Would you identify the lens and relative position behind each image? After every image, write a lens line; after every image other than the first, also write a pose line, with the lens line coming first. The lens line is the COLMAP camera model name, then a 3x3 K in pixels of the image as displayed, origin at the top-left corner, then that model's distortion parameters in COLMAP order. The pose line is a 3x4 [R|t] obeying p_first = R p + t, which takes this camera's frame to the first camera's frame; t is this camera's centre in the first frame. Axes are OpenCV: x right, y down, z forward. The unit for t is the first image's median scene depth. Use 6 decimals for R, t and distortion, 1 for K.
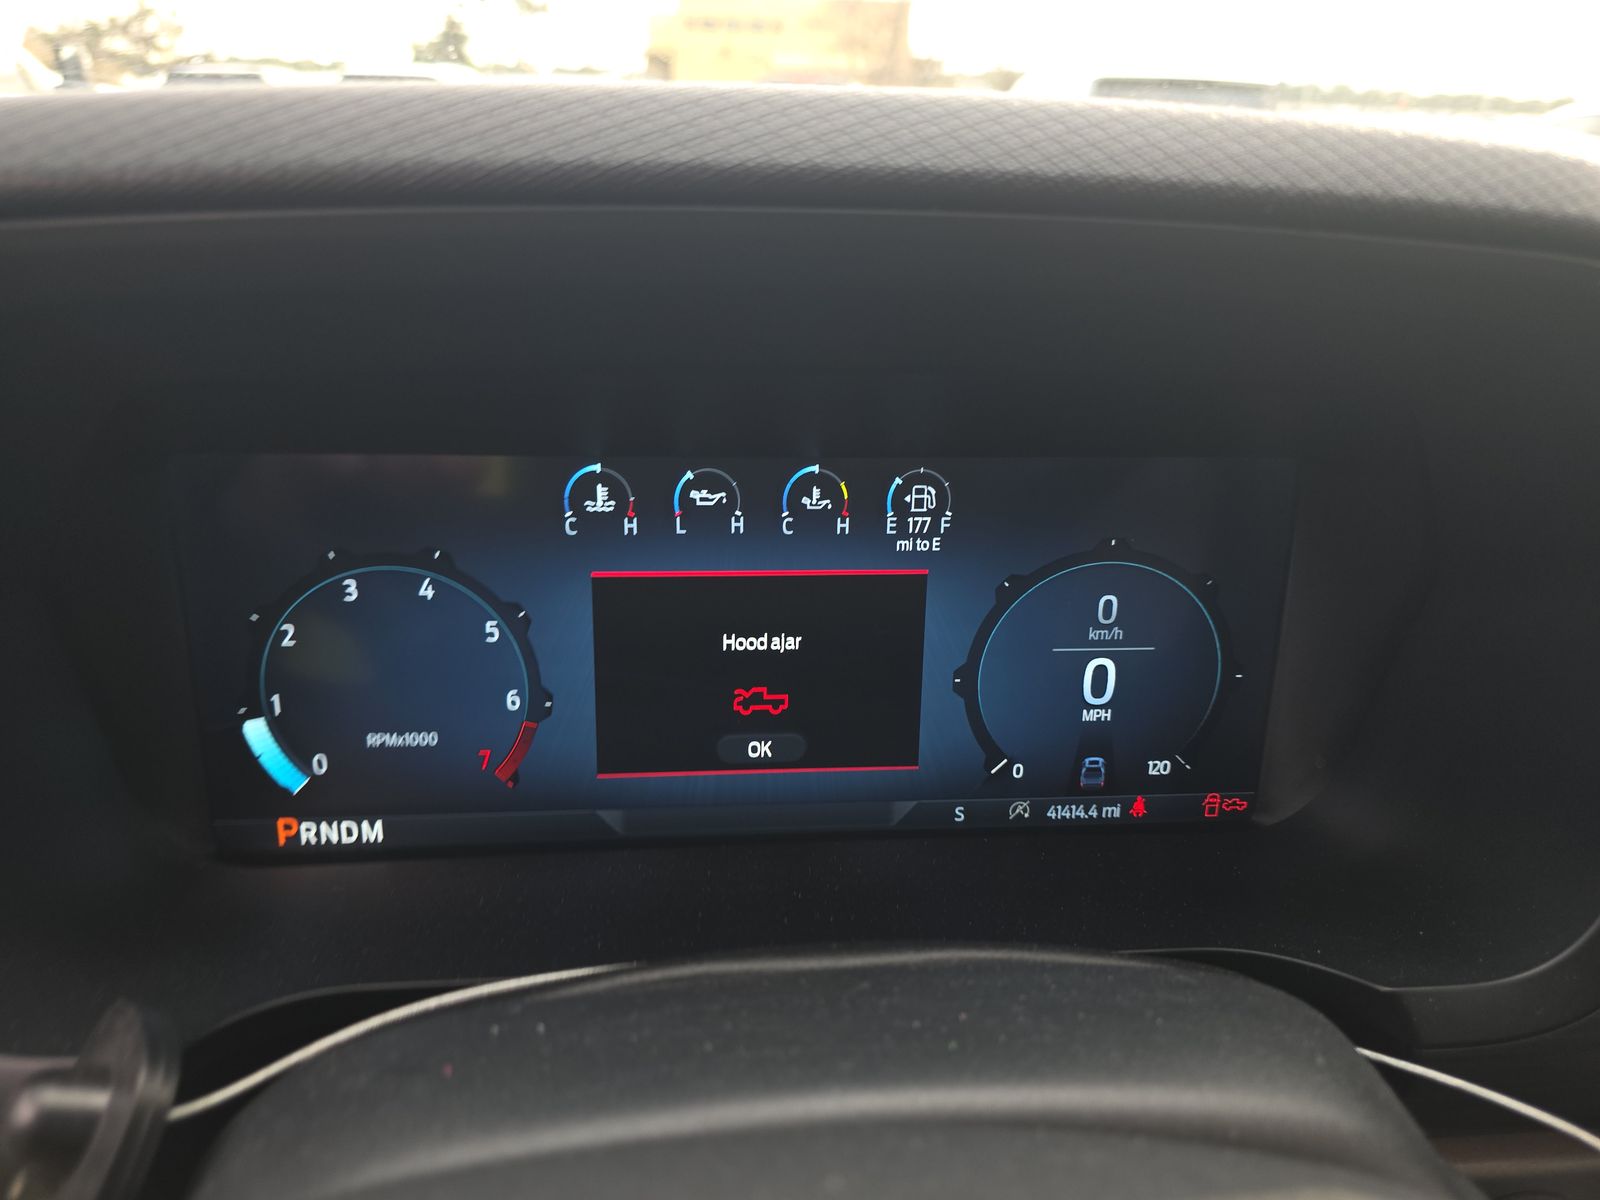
lens RADIAL K [[1074.5, 0, 800.2], [0, 1074.5, 598.7], [0, 0, 1]] dist [0.036392, -0.023466]
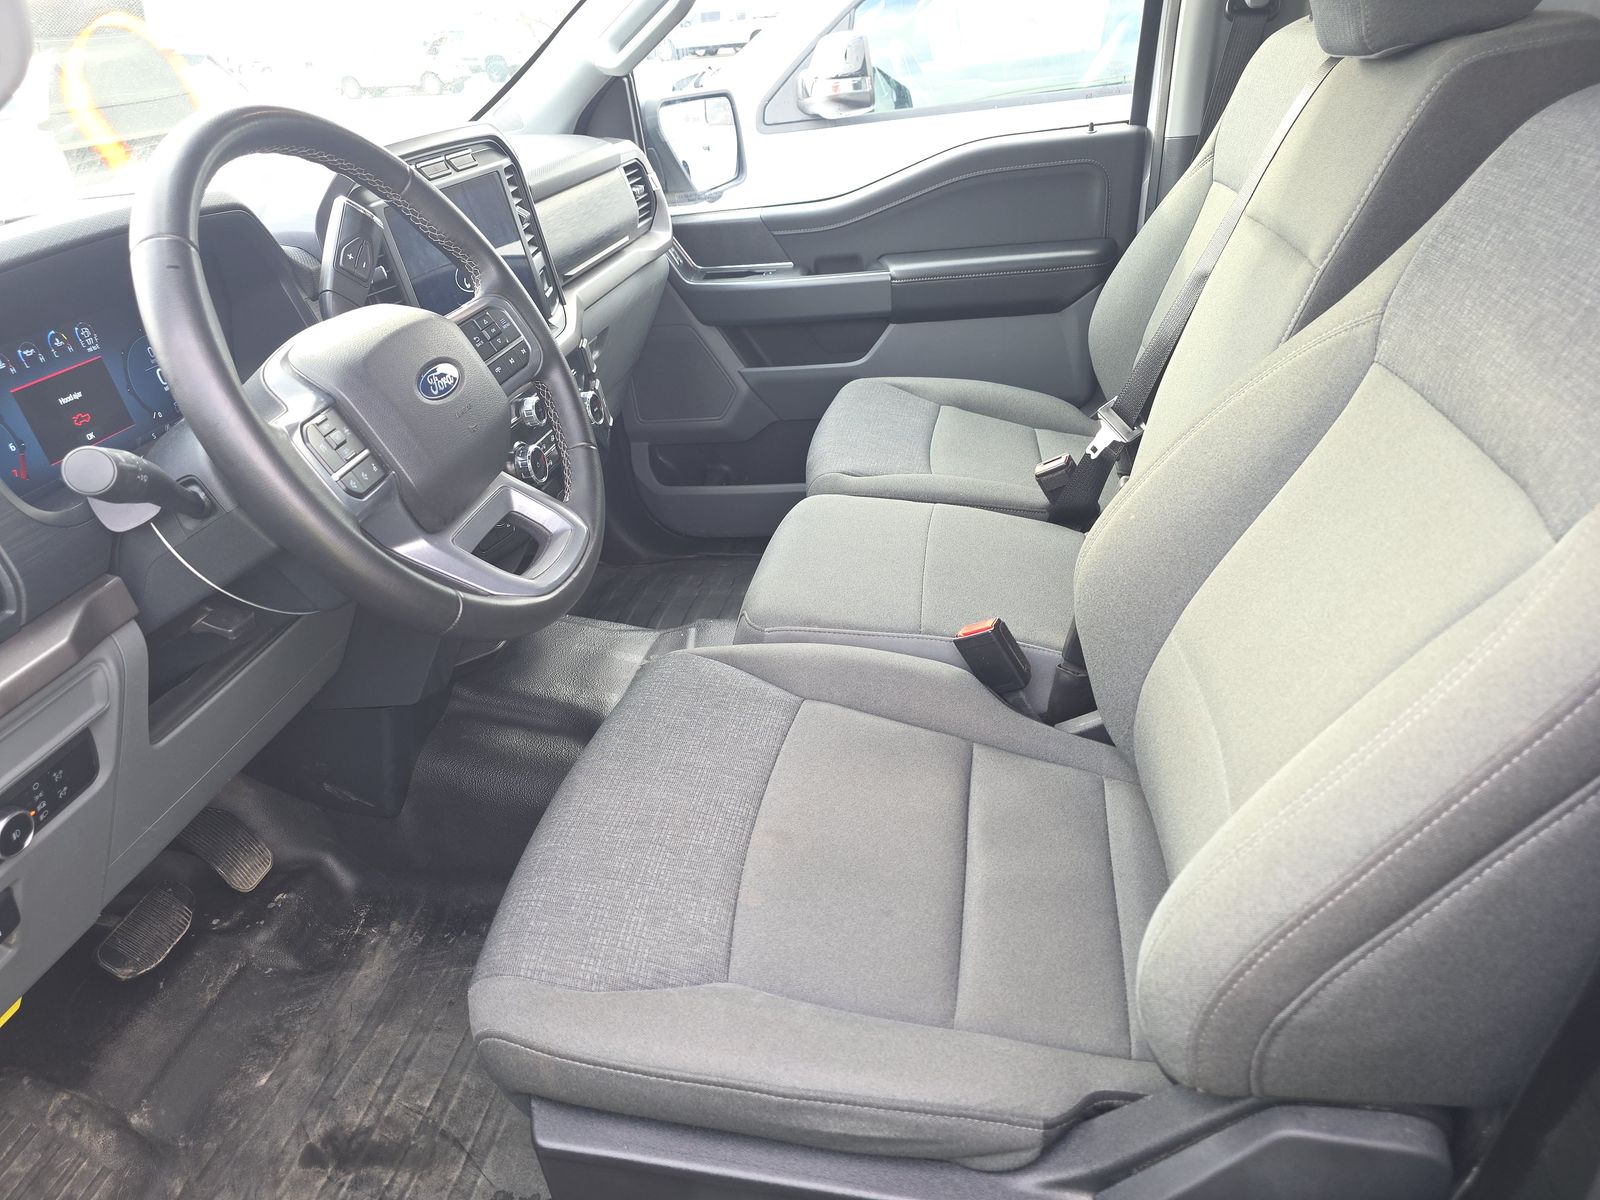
lens RADIAL K [[1074.5, 0, 770.7], [0, 1074.5, 598.0], [0, 0, 1]] dist [0.036392, -0.023466]
pose [[0.260607, -0.492181, 0.830567, -2.208046], [0.439082, 0.826597, 0.352058, 0.280651], [-0.859820, 0.272938, 0.431525, -1.680922]]
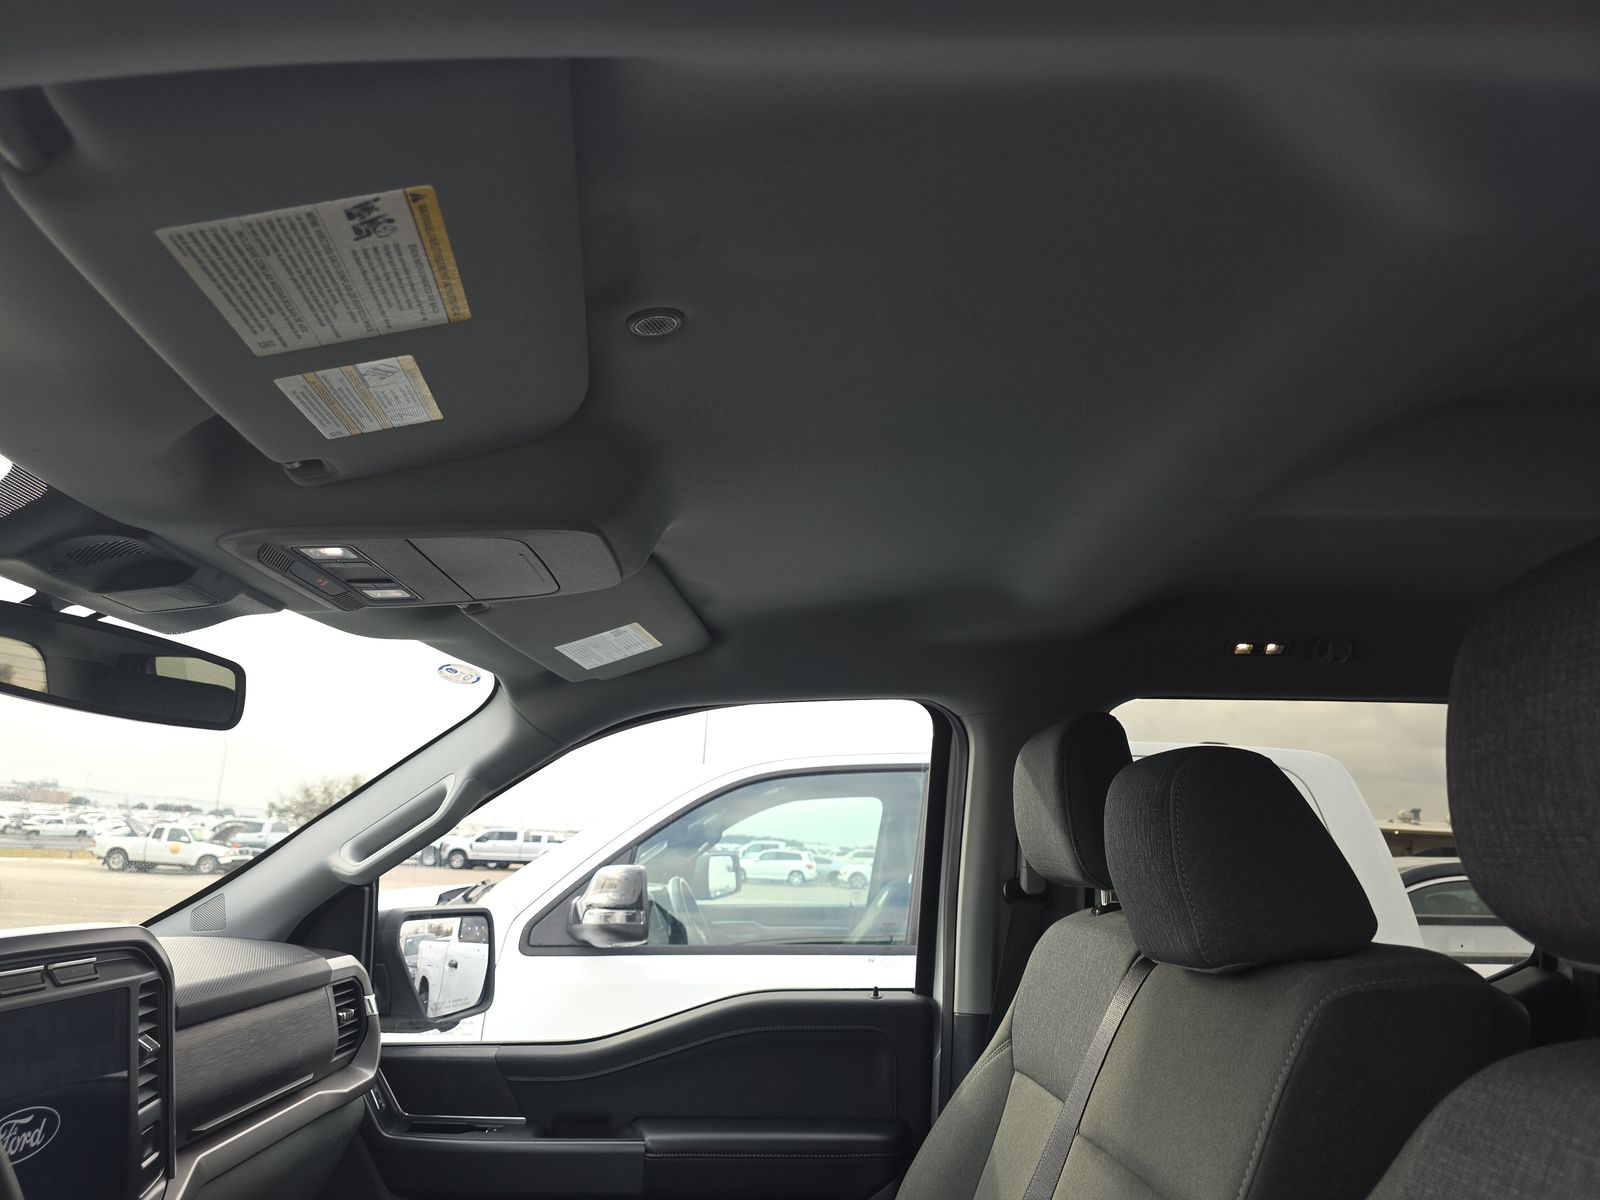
lens RADIAL K [[1074.5, 0, 797.5], [0, 1074.5, 604.1], [0, 0, 1]] dist [0.036392, -0.023466]
pose [[0.059343, 0.204965, 0.976969, -1.345671], [0.343470, 0.914743, -0.212774, 0.243305], [-0.937287, 0.348186, -0.016116, -1.563529]]
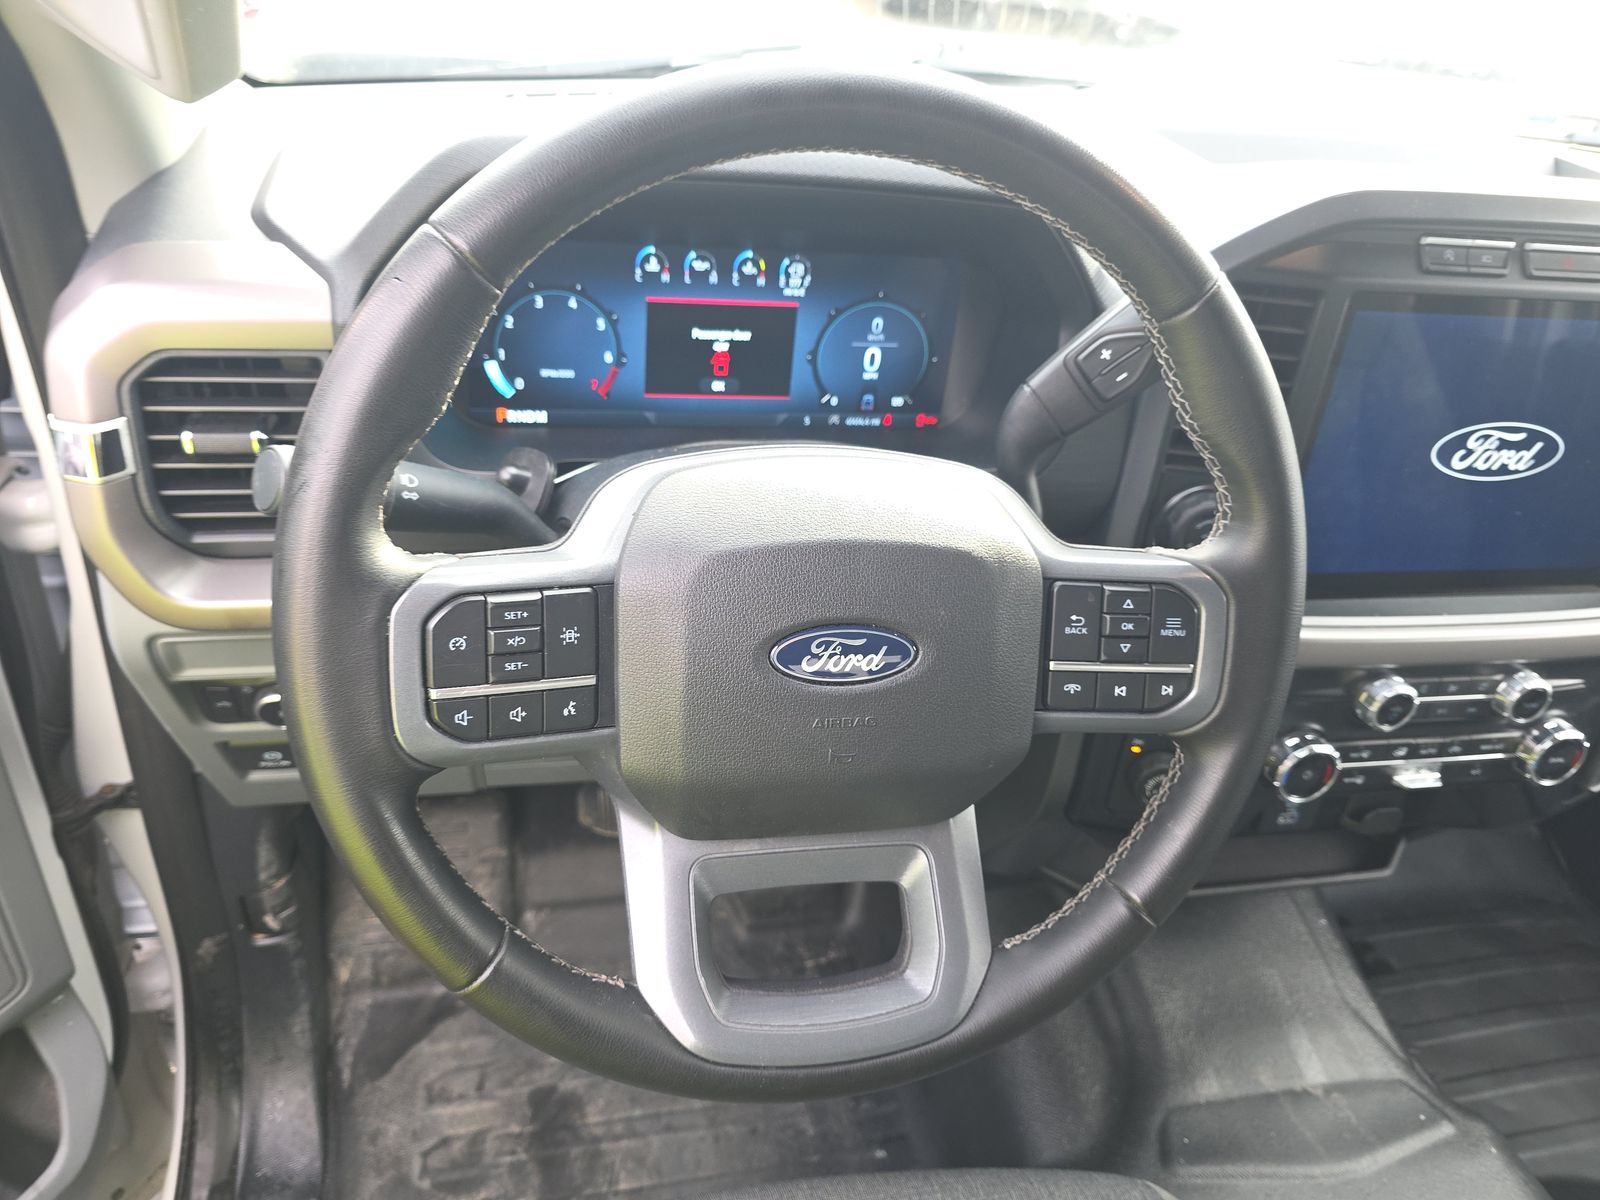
lens RADIAL K [[1074.5, 0, 796.9], [0, 1074.5, 592.4], [0, 0, 1]] dist [0.036392, -0.023466]
pose [[0.988580, 0.004051, 0.150645, -0.215371], [-0.041820, 0.967751, 0.248413, -0.003553], [-0.144781, -0.251876, 0.956868, -1.265567]]
